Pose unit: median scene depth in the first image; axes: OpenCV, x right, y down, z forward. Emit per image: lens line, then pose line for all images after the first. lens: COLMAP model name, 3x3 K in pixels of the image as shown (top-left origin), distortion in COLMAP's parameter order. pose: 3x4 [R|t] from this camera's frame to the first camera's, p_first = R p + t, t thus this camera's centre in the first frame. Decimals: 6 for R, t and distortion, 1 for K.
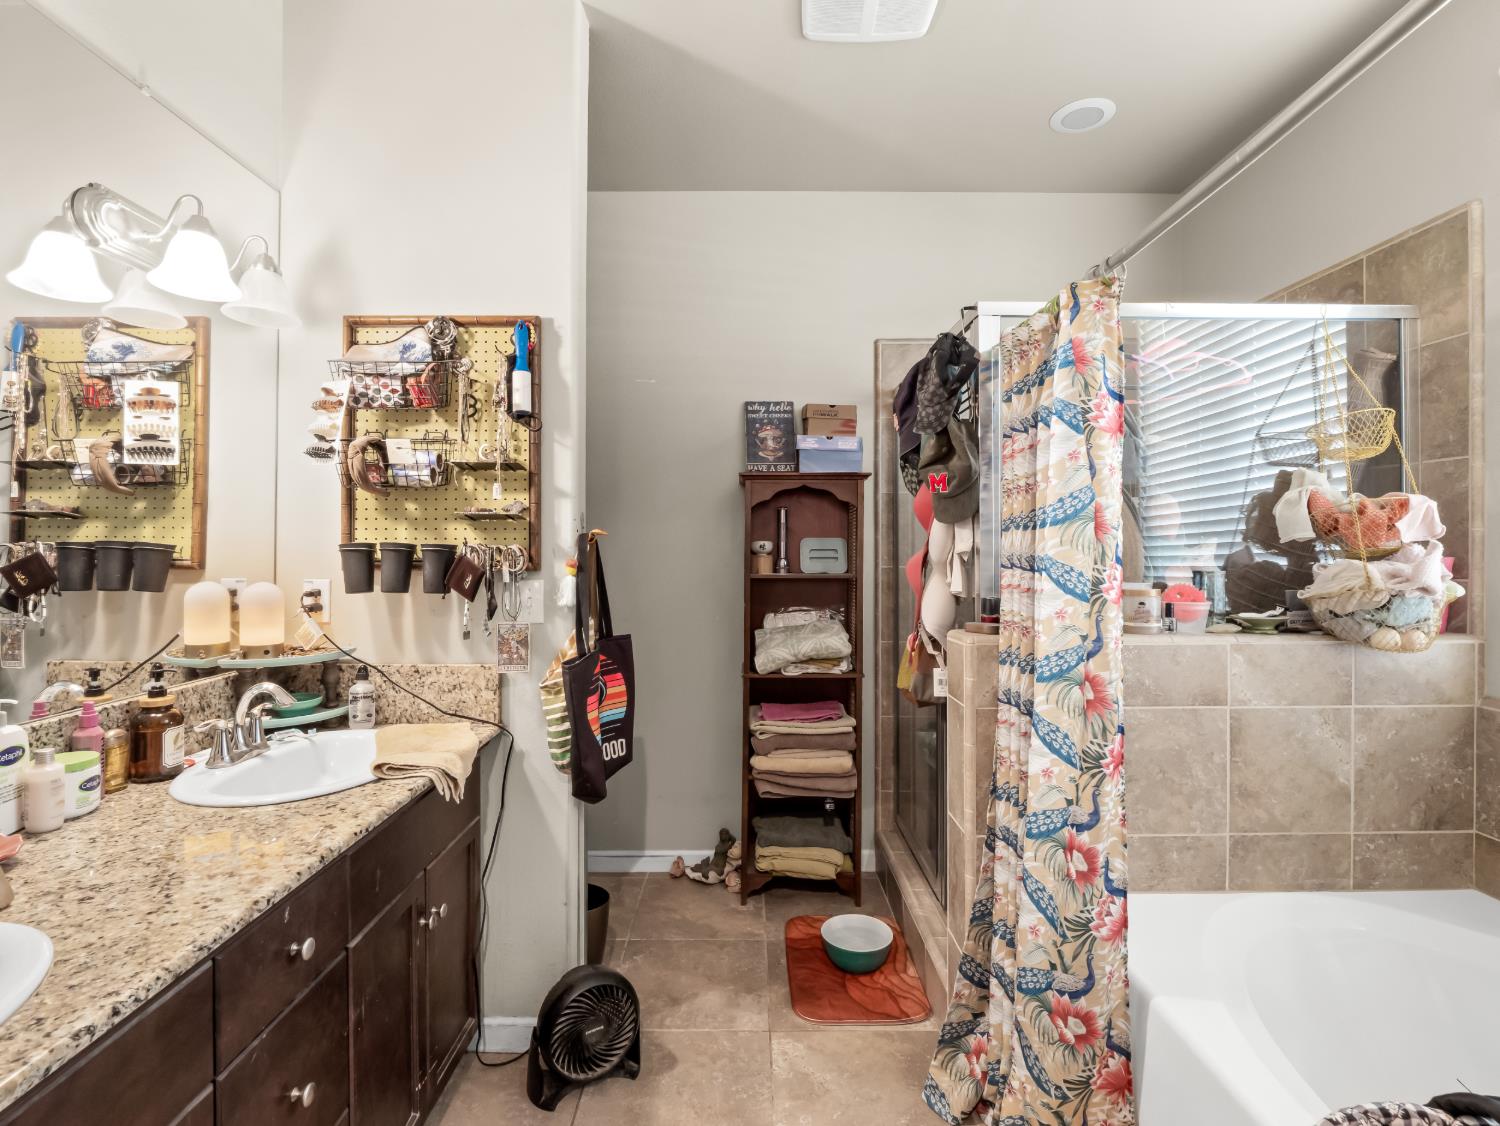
lens RADIAL K [[729.2, 0, 746.6], [0, 729.2, 544.1], [0, 0, 1]] dist [-0.014530, -0.000557]
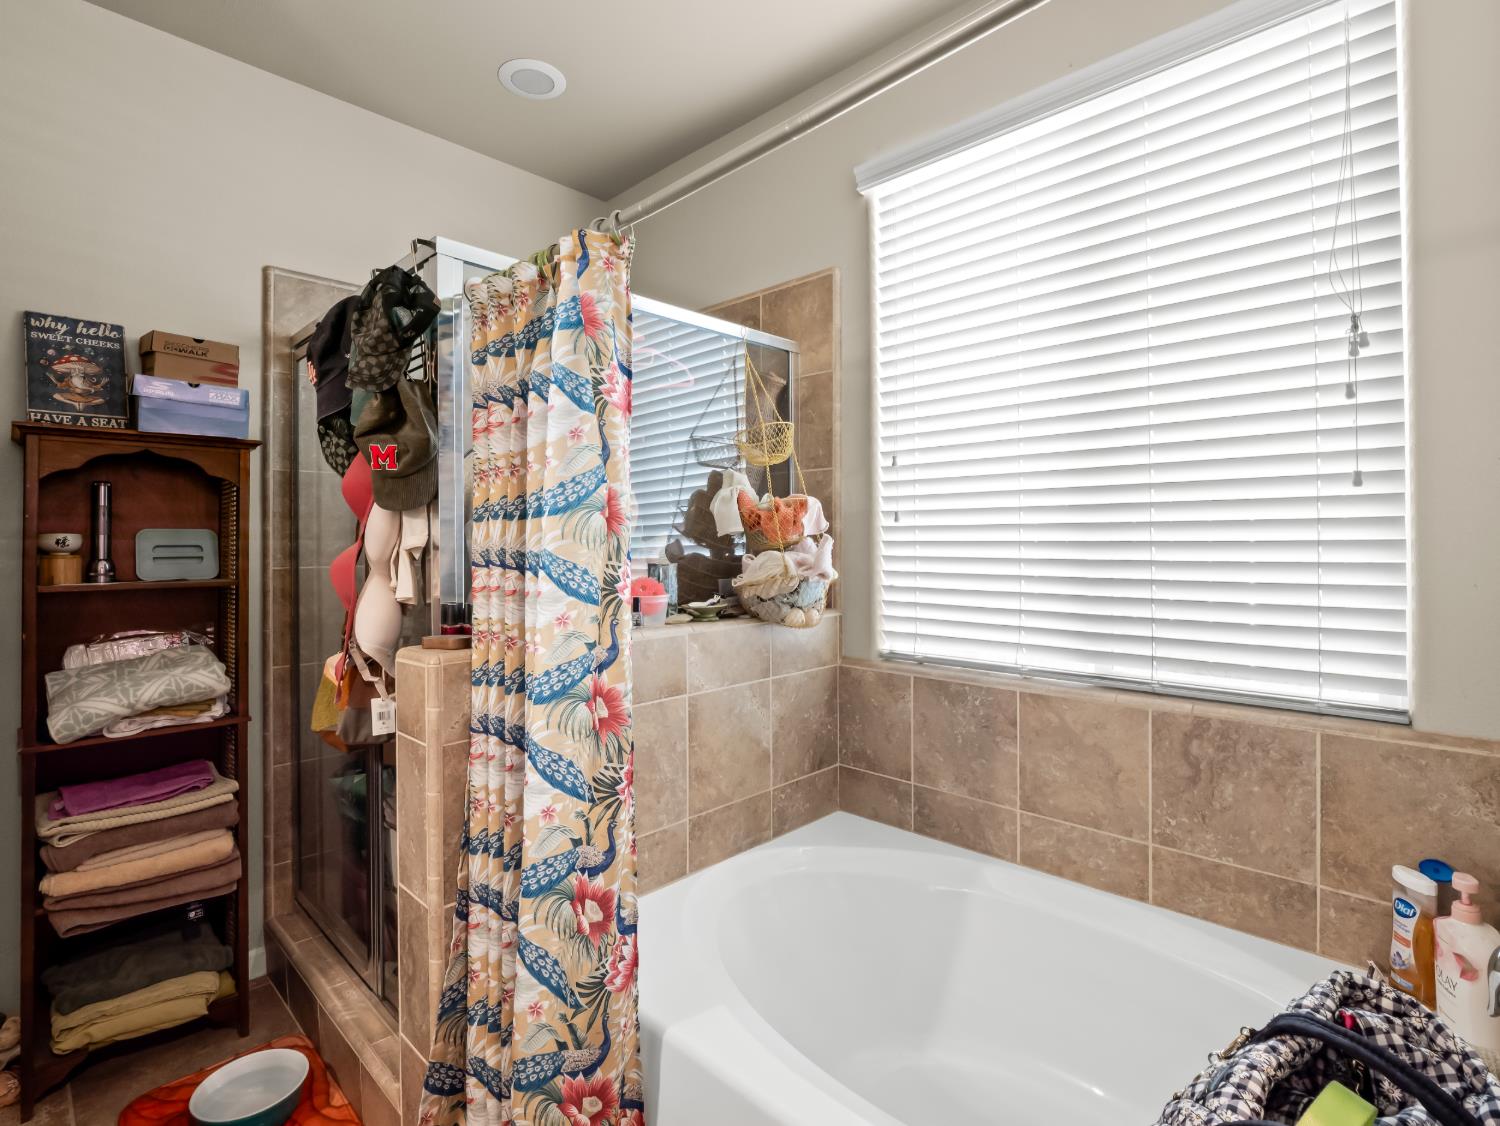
lens RADIAL K [[729.7, 0, 746.9], [0, 729.7, 536.1], [0, 0, 1]] dist [-0.012036, -0.001518]
pose [[0.697289, 0.001110, 0.716789, -0.020196], [0.001347, 0.999995, -0.002859, 0.001284], [-0.716789, 0.002959, 0.697284, 0.213339]]
